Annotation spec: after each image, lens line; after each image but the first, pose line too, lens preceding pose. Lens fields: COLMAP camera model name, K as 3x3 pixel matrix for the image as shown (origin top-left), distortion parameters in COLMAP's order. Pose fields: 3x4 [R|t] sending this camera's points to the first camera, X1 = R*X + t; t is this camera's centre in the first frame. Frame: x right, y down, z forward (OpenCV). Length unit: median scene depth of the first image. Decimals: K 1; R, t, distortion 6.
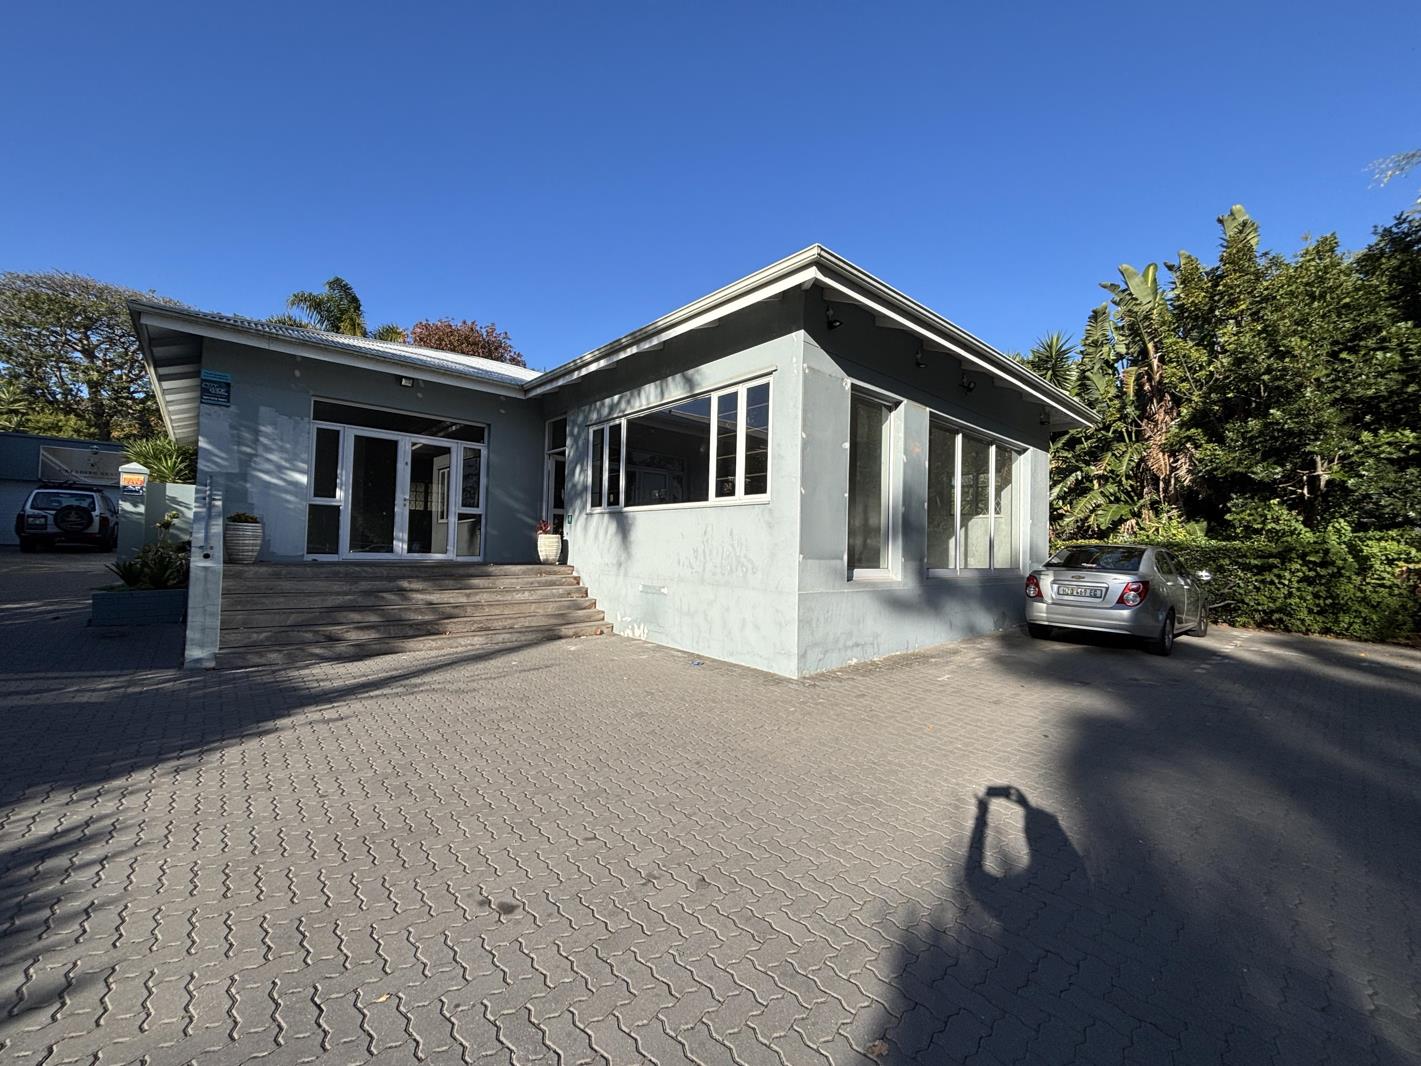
lens RADIAL K [[571.7, 0, 710.5], [0, 571.7, 533.0], [0, 0, 1]] dist [0.000506, -0.000309]
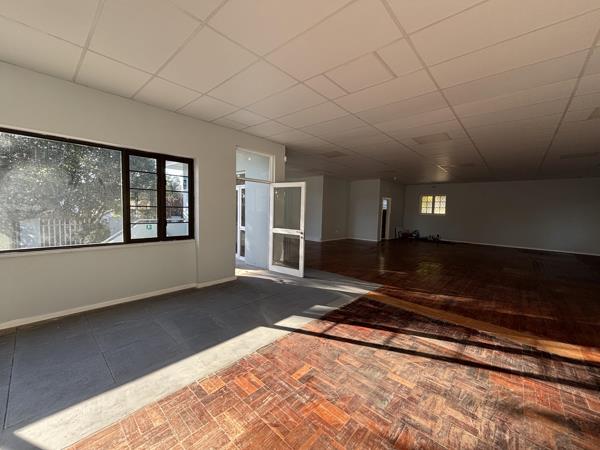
lens RADIAL K [[241.4, 0, 300.0], [0, 241.4, 225.0], [0, 0, 1]] dist [0.000506, -0.000309]
pose [[0.108719, 0.048712, -0.992878, 0.270994], [0.004647, 0.998763, 0.049509, -0.085268], [0.994062, -0.009996, 0.108358, 1.145463]]
